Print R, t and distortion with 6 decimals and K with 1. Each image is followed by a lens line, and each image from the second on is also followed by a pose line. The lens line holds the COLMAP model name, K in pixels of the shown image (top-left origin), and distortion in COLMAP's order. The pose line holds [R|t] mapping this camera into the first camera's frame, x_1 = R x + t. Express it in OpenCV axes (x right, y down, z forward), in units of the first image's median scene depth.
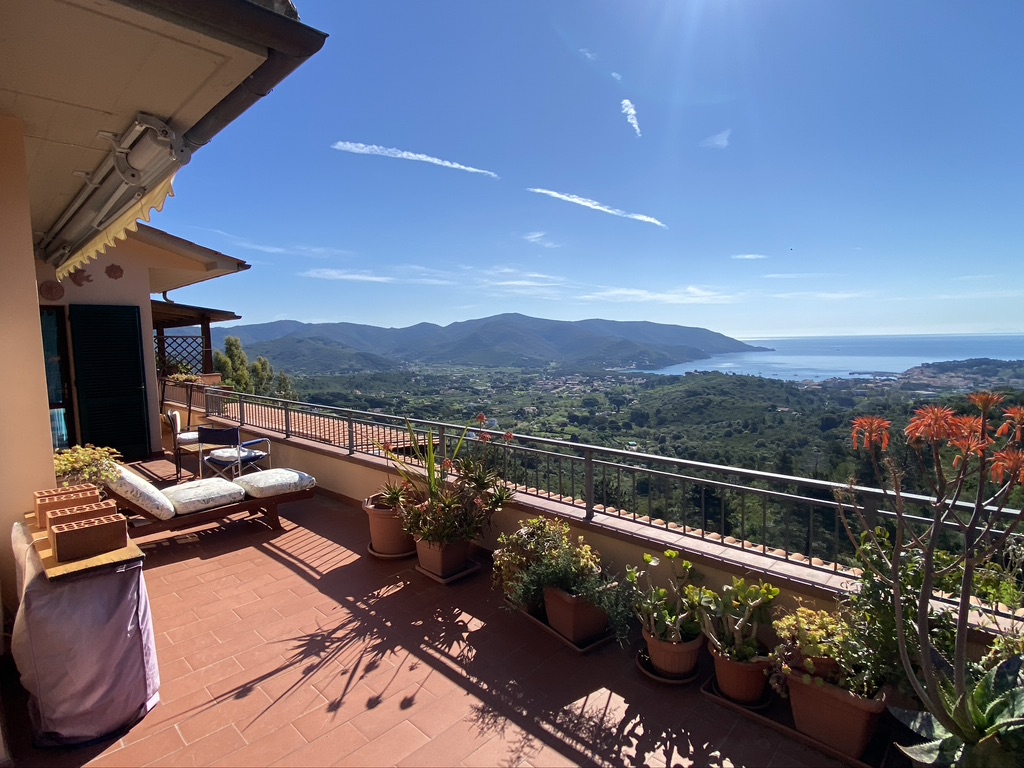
lens RADIAL K [[522.0, 0, 508.7], [0, 522.0, 383.9], [0, 0, 1]] dist [0.071368, -0.068290]
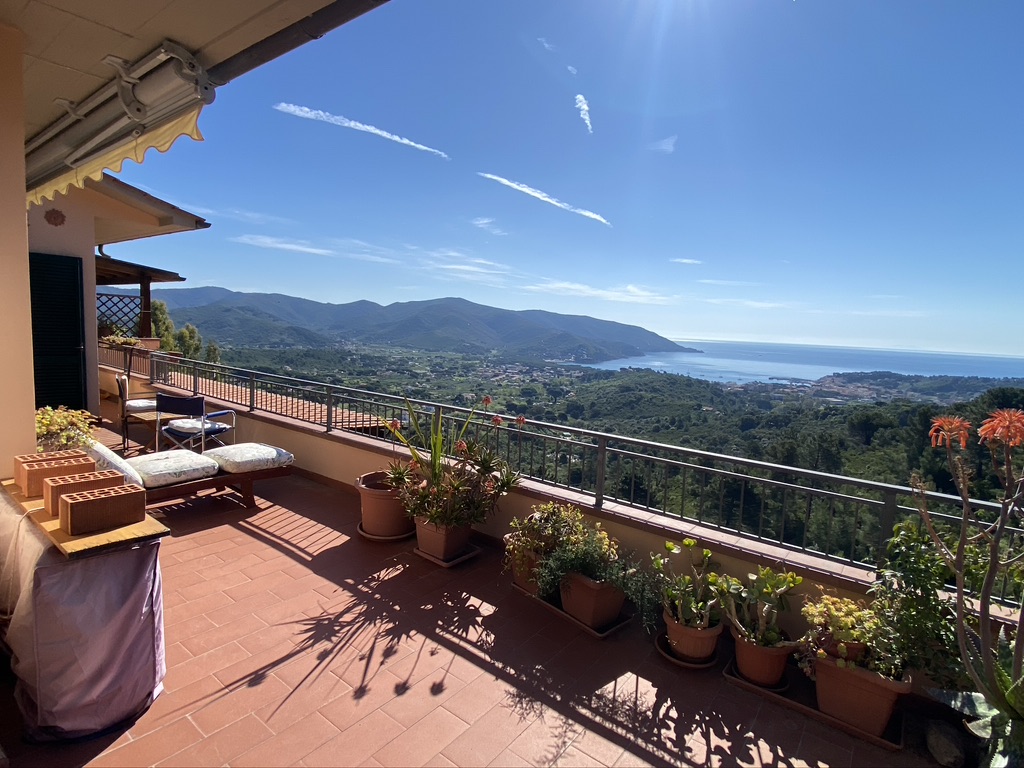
lens RADIAL K [[522.3, 0, 508.8], [0, 522.3, 381.9], [0, 0, 1]] dist [0.067362, -0.063629]
pose [[0.991592, 0.056968, 0.116193, -0.178077], [-0.059404, 0.998079, 0.017613, 0.014852], [-0.114967, -0.024368, 0.993070, 0.032441]]
